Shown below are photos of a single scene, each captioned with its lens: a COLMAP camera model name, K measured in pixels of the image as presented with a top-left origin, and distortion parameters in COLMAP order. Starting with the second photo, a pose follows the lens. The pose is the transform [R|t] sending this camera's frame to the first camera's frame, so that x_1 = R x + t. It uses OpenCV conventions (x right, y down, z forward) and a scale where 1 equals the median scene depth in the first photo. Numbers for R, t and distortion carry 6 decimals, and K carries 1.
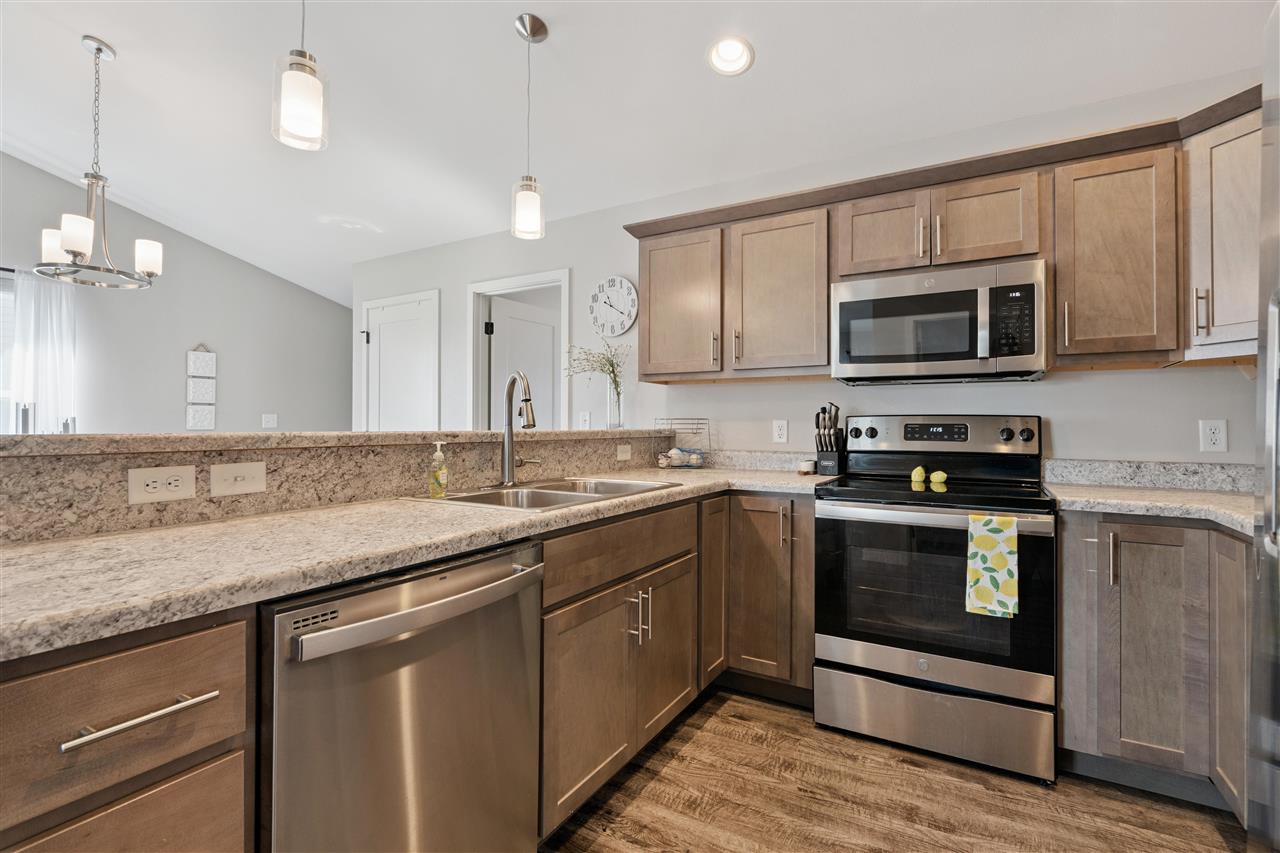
lens RADIAL K [[586.0, 0, 642.7], [0, 586.0, 421.6], [0, 0, 1]] dist [-0.003685, 0.000021]
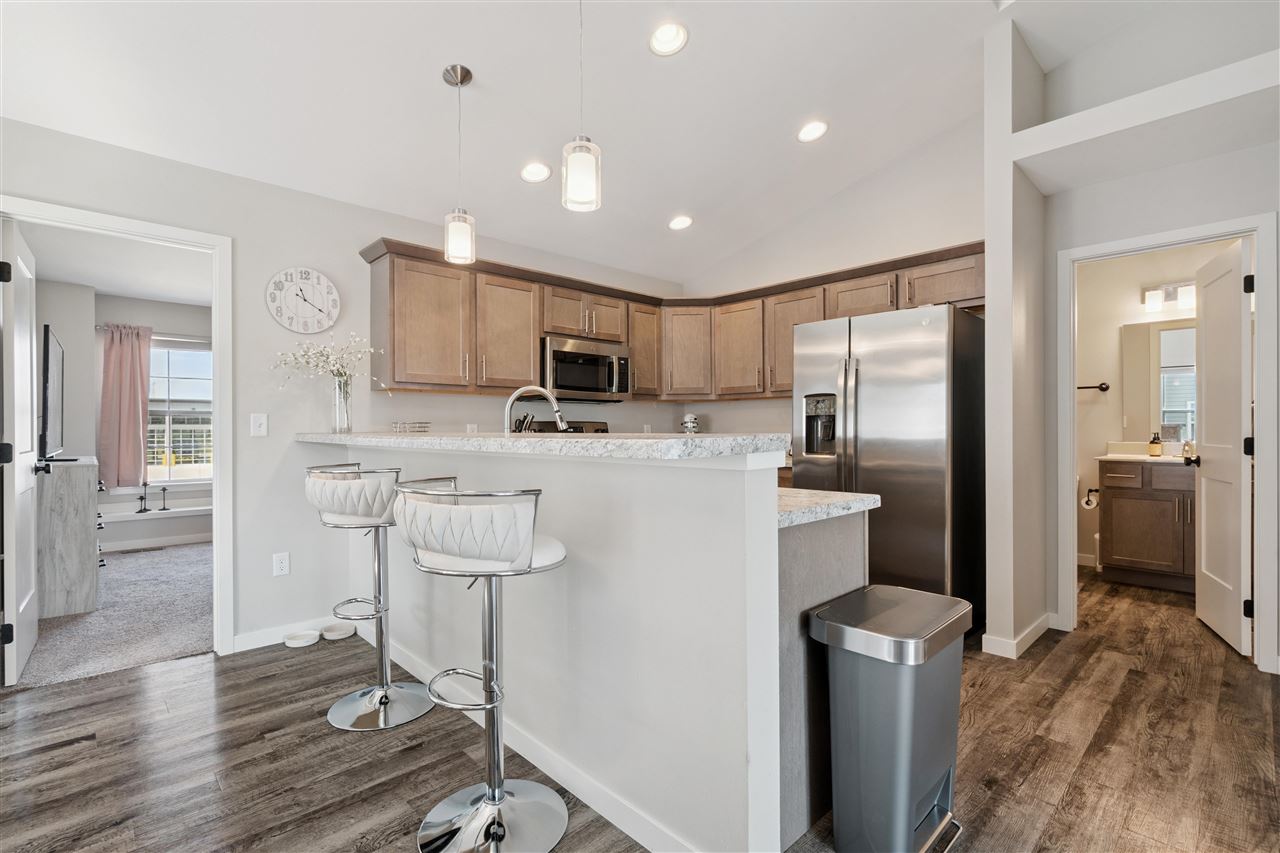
lens RADIAL K [[604.6, 0, 640.0], [0, 604.6, 426.5], [0, 0, 1]] dist [-0.001514, -0.000296]
pose [[0.272809, -0.004621, 0.962057, -1.250878], [-0.001524, 0.999985, 0.005235, -0.007491], [-0.962067, -0.002894, 0.272798, 0.357193]]
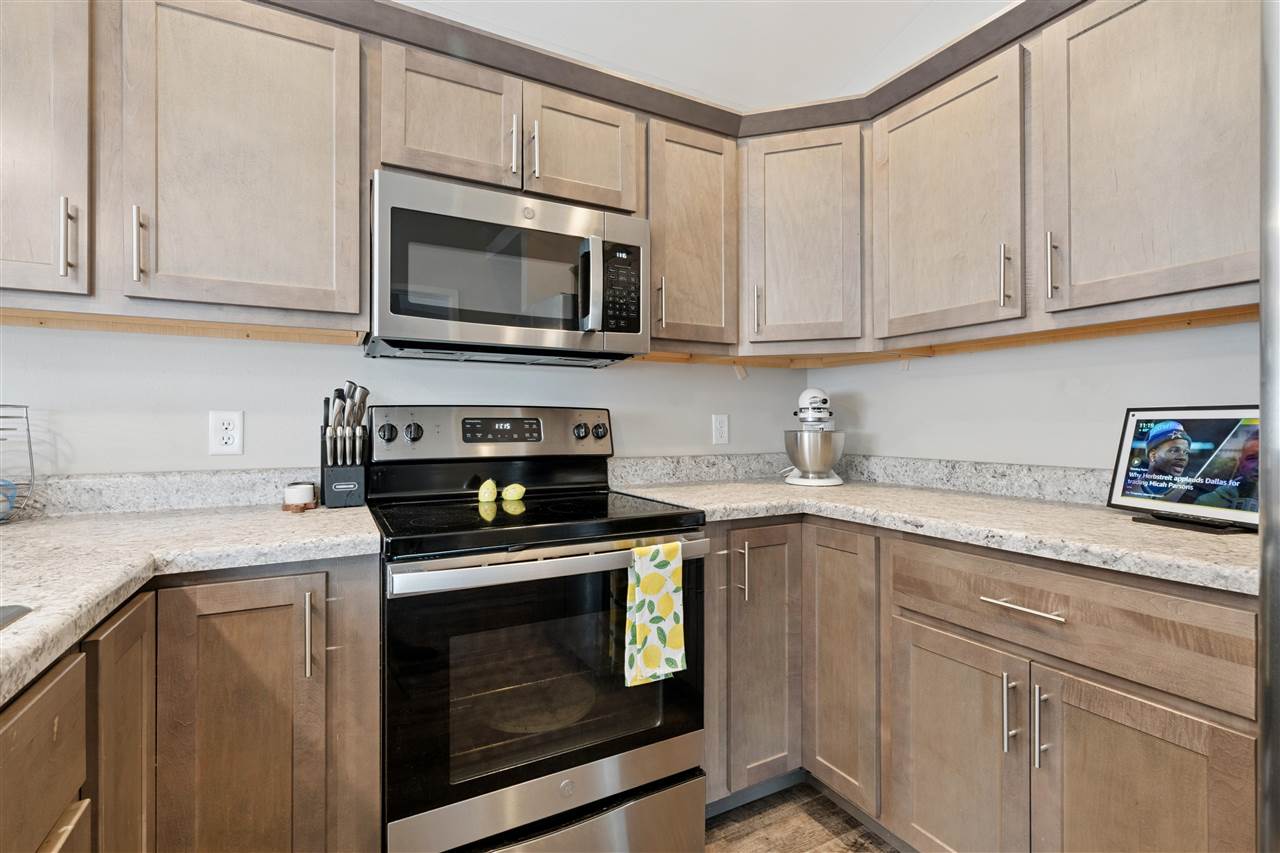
lens RADIAL K [[586.0, 0, 642.7], [0, 586.0, 421.6], [0, 0, 1]] dist [-0.003685, 0.000021]
pose [[0.518132, -0.004440, 0.855289, -0.028361], [-0.003881, 0.999964, 0.007543, 0.002214], [-0.855292, -0.007228, 0.518096, 0.528945]]
